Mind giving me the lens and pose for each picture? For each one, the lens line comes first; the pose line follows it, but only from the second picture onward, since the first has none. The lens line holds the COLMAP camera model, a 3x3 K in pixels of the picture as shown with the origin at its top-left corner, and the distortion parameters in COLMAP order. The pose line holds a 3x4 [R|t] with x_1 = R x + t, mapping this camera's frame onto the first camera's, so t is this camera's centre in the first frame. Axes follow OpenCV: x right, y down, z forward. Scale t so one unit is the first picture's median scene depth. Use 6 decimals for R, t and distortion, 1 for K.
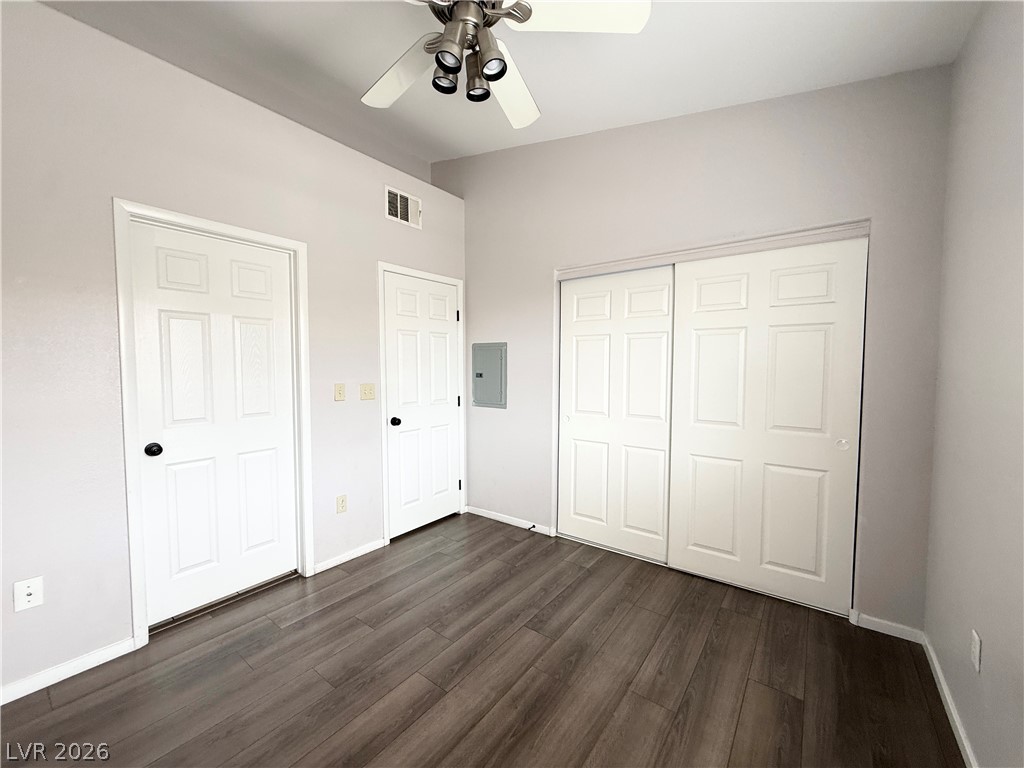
lens RADIAL K [[407.6, 0, 507.0], [0, 407.6, 385.4], [0, 0, 1]] dist [0.000457, 0.000078]
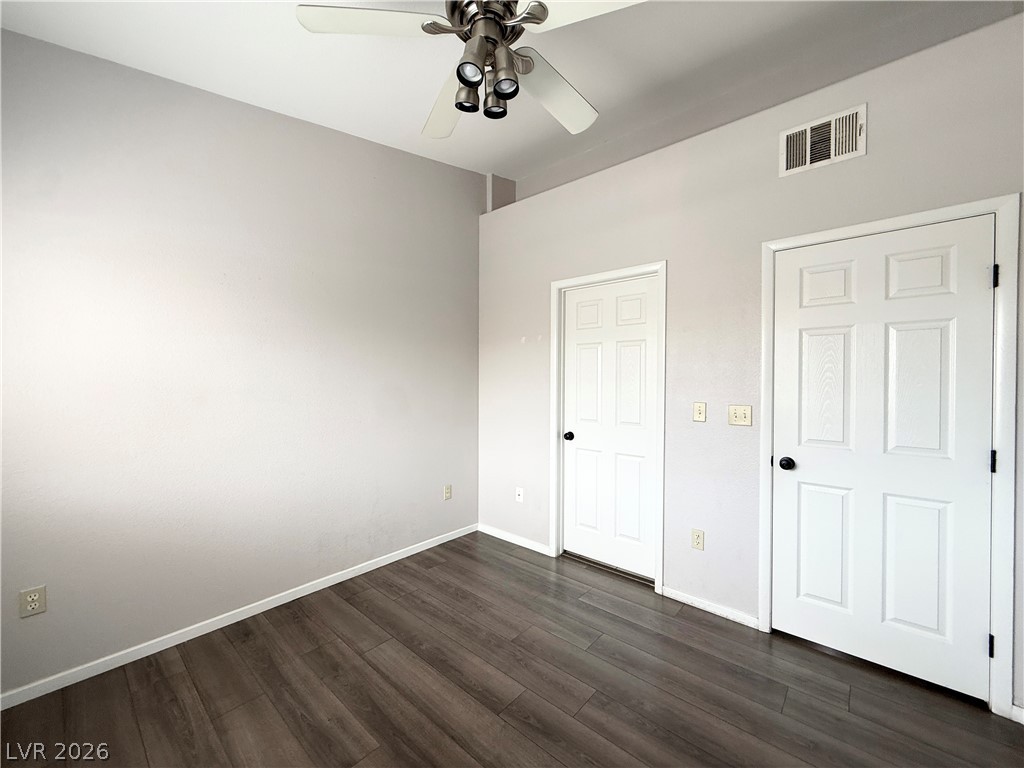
lens RADIAL K [[407.6, 0, 507.0], [0, 407.6, 385.4], [0, 0, 1]] dist [0.000457, 0.000078]
pose [[-0.071698, 0.010907, -0.997367, 0.576012], [-0.055413, 0.998352, 0.014902, -0.035146], [0.995886, 0.056336, -0.070975, 0.738329]]
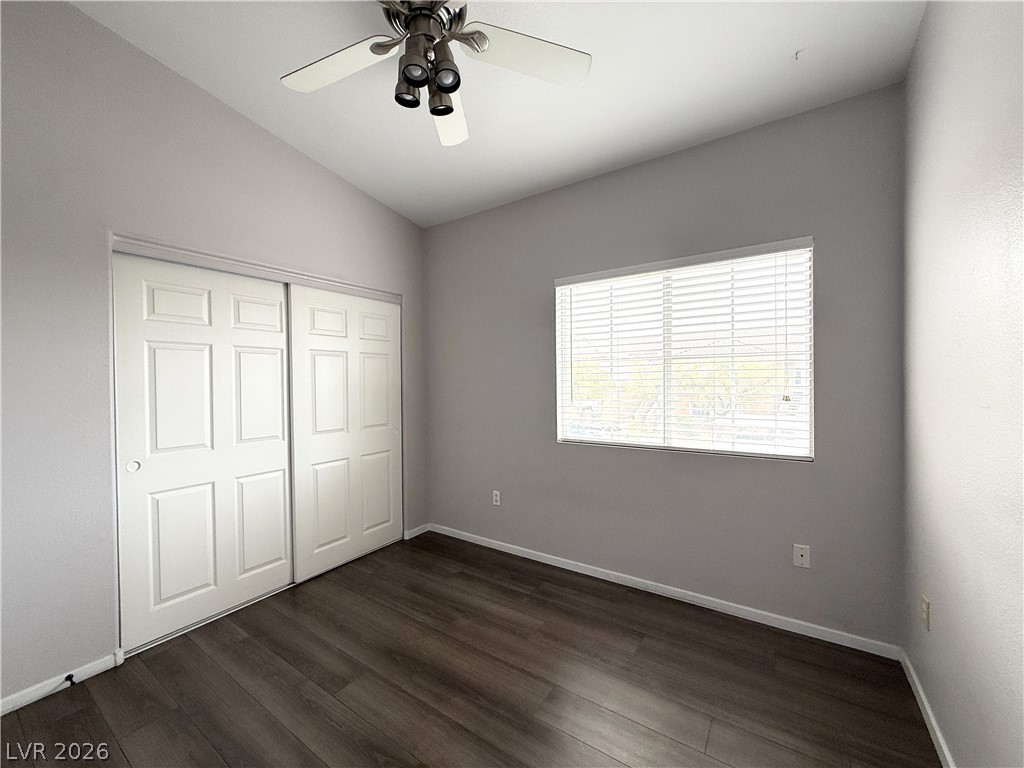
lens RADIAL K [[407.6, 0, 507.0], [0, 407.6, 385.4], [0, 0, 1]] dist [0.000457, 0.000078]
pose [[-0.051859, -0.009512, 0.998609, -0.706979], [0.063384, 0.997907, 0.012797, -0.023381], [-0.996641, 0.063959, -0.051147, 0.573971]]
